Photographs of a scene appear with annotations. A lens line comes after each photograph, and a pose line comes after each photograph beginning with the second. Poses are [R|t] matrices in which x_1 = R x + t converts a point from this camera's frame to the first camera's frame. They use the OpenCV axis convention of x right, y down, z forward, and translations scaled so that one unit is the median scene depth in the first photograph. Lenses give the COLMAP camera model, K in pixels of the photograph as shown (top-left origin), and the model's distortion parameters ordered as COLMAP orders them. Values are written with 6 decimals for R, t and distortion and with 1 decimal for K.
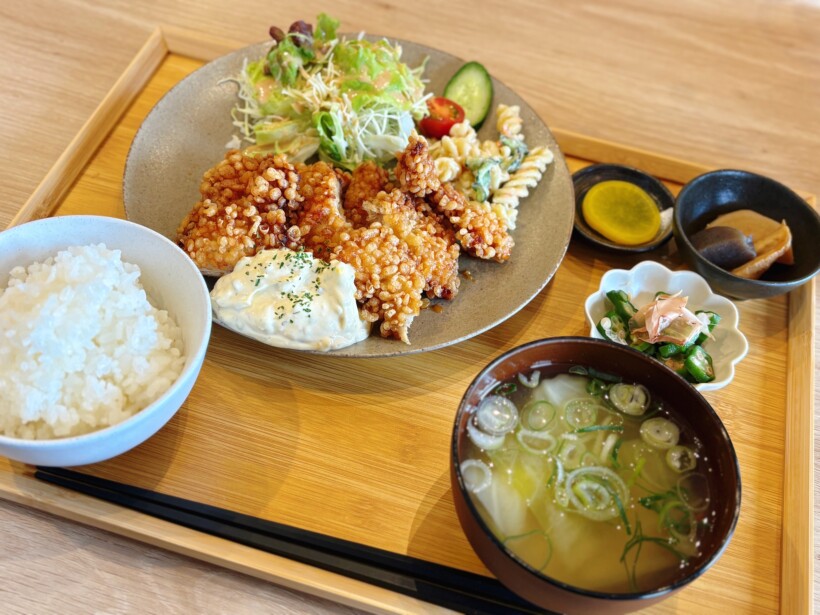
lens RADIAL K [[904.0, 0, 410.0], [0, 904.0, 307.5], [0, 0, 1]] dist [-0.252358, -0.013732]
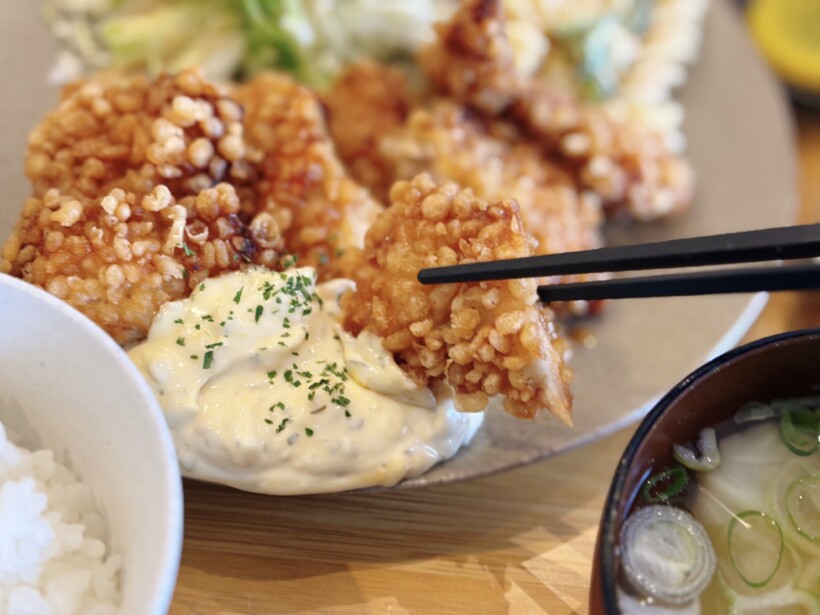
lens RADIAL K [[1339.1, 0, 410.0], [0, 1339.1, 307.5], [0, 0, 1]] dist [-0.147109, 0.070704]
pose [[0.979512, -0.180543, 0.089223, -0.120824], [0.180631, 0.983525, 0.007154, -0.035314], [-0.089044, 0.009109, 0.995986, 0.319659]]
